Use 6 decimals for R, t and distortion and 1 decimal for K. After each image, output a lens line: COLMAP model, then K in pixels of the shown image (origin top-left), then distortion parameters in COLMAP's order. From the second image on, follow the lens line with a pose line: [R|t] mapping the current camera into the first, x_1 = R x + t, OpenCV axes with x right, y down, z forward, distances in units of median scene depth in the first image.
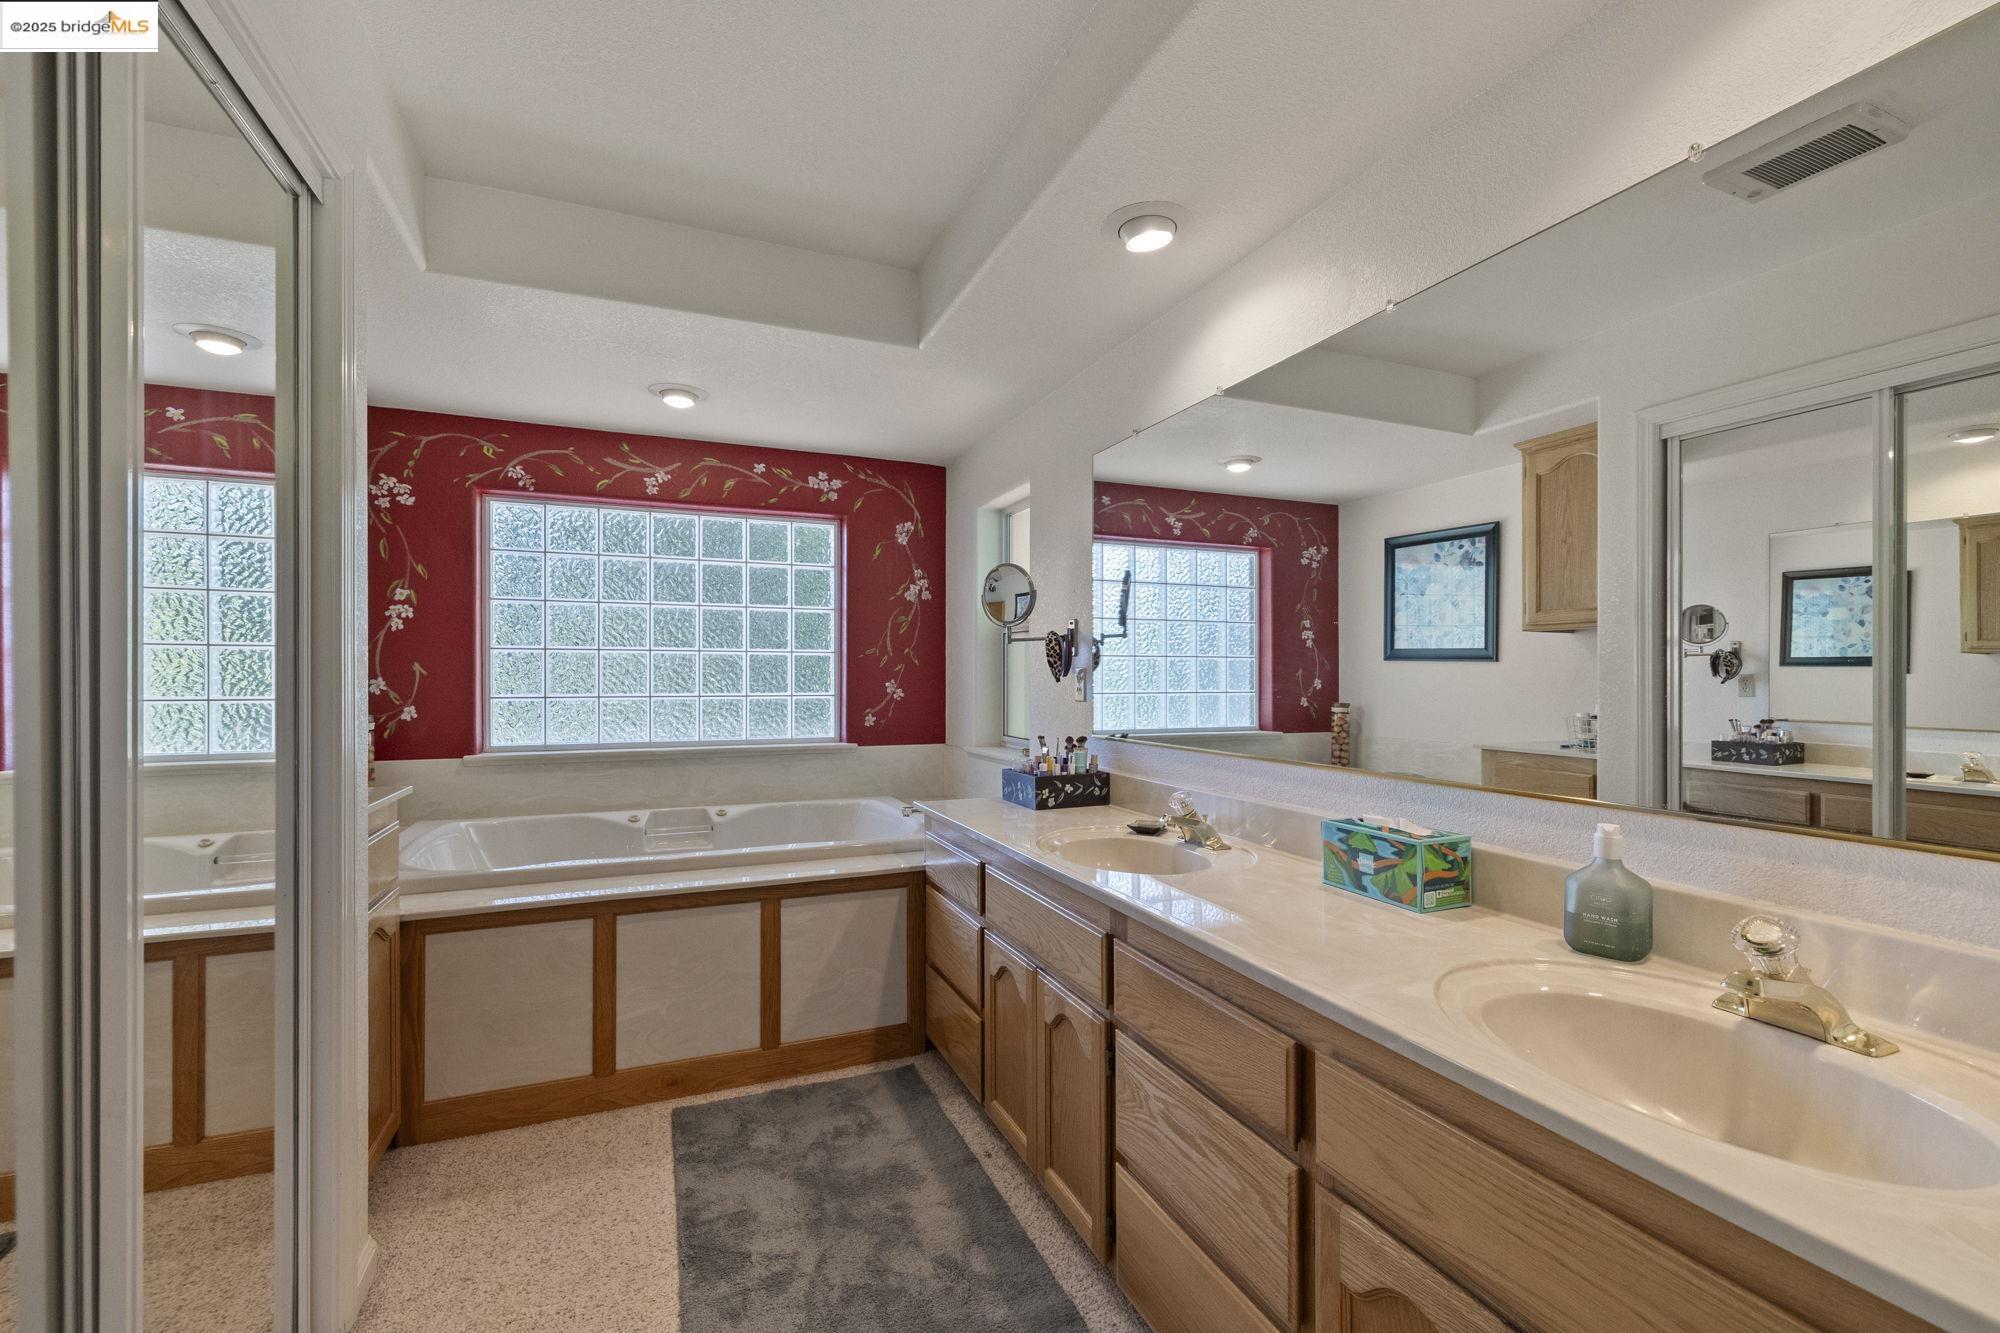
lens RADIAL K [[849.9, 0, 996.1], [0, 849.9, 674.6], [0, 0, 1]] dist [-0.001175, 0.000279]
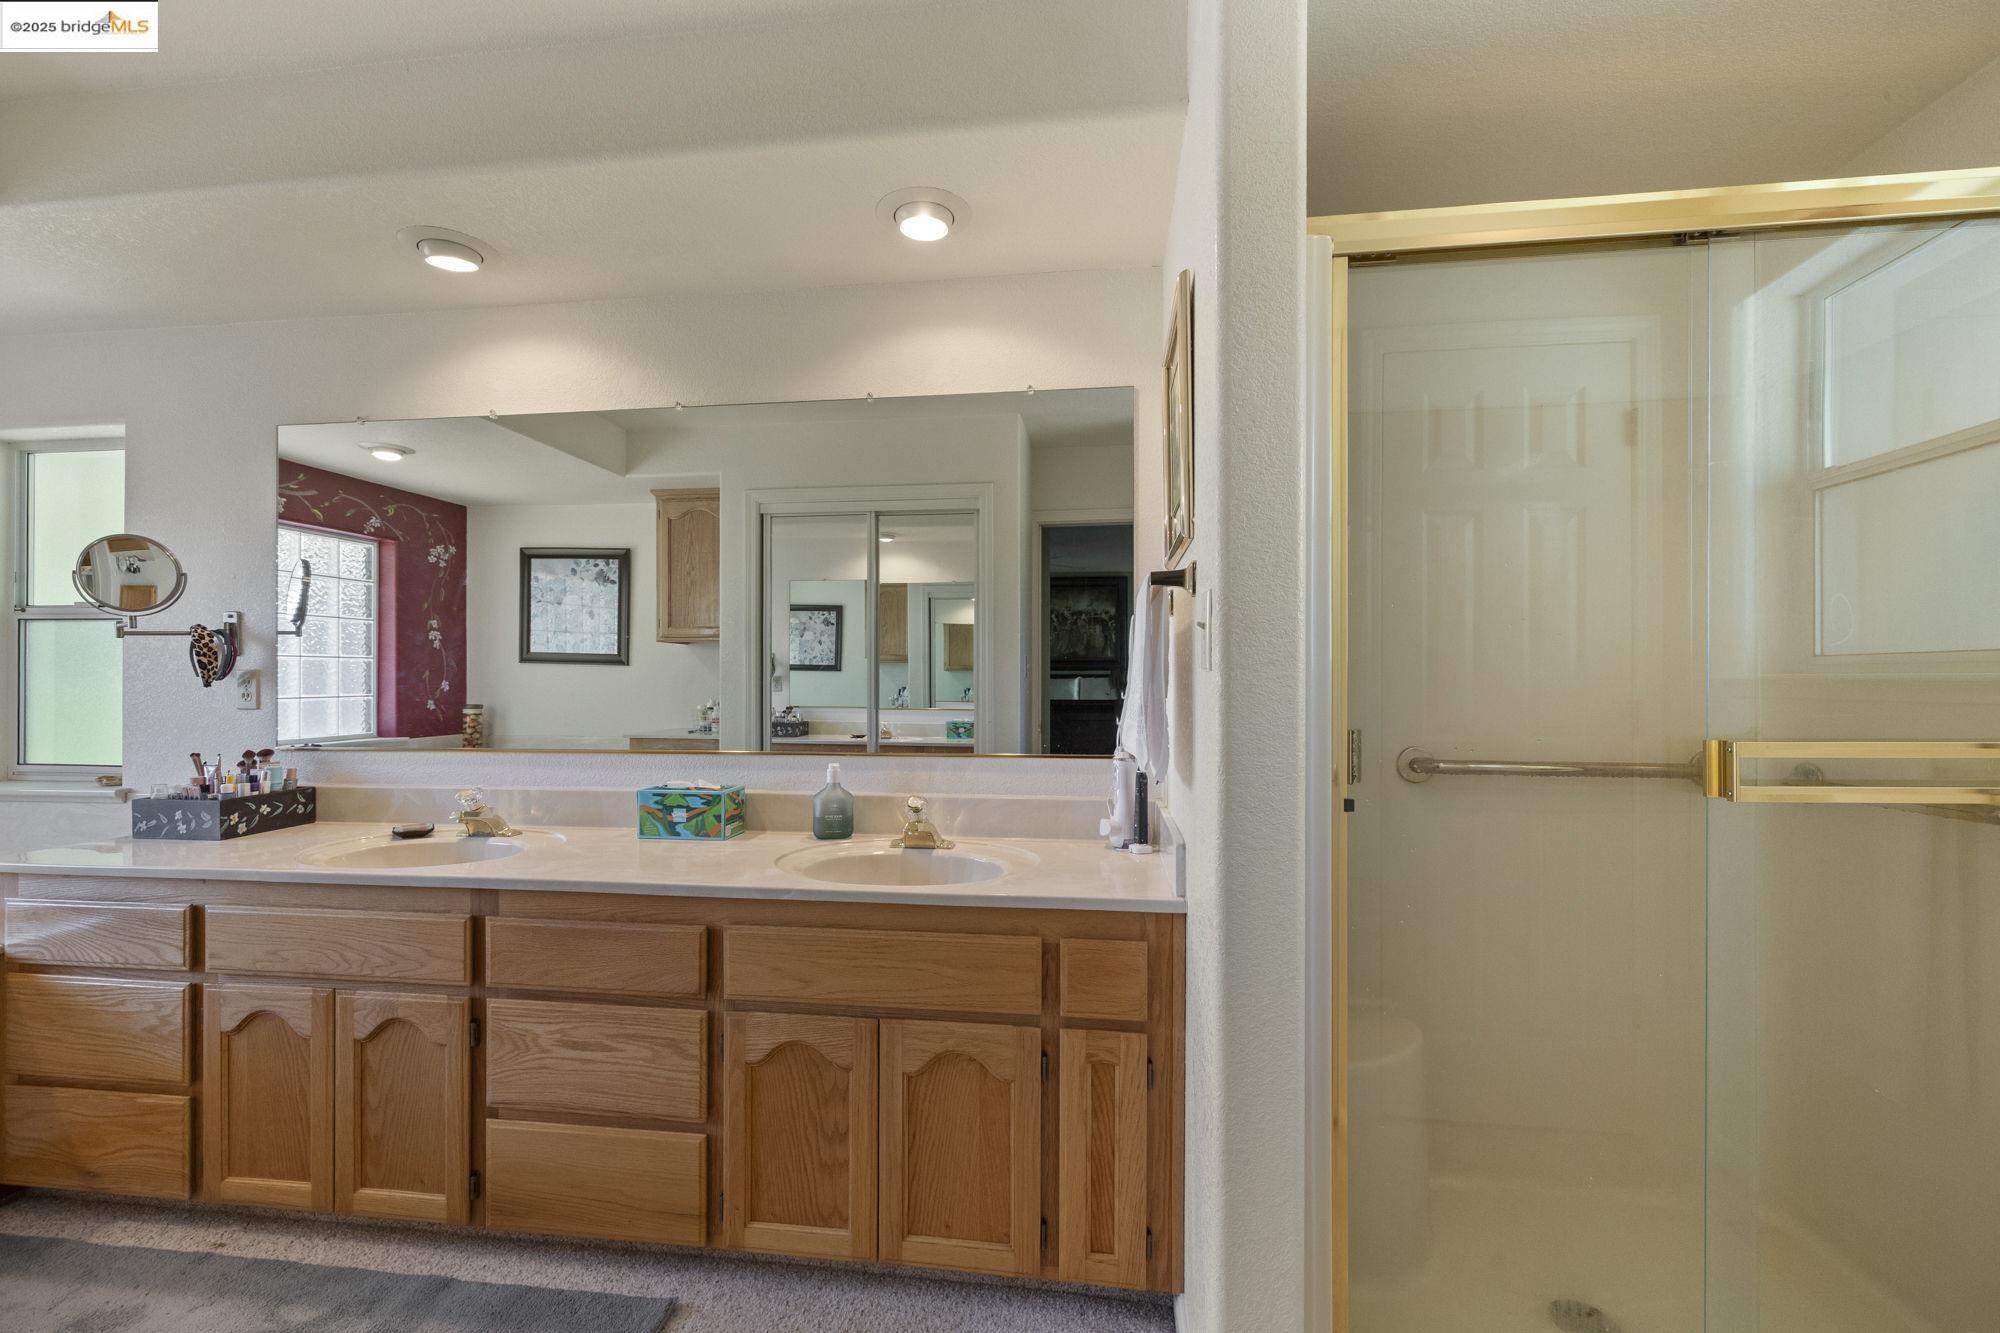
lens RADIAL K [[849.9, 0, 996.1], [0, 849.9, 674.6], [0, 0, 1]] dist [-0.001175, 0.000279]
pose [[0.504212, 0.000139, 0.863580, -0.266794], [0.000317, 1.000000, -0.000346, -0.002724], [-0.863580, 0.000449, 0.504212, -0.073943]]
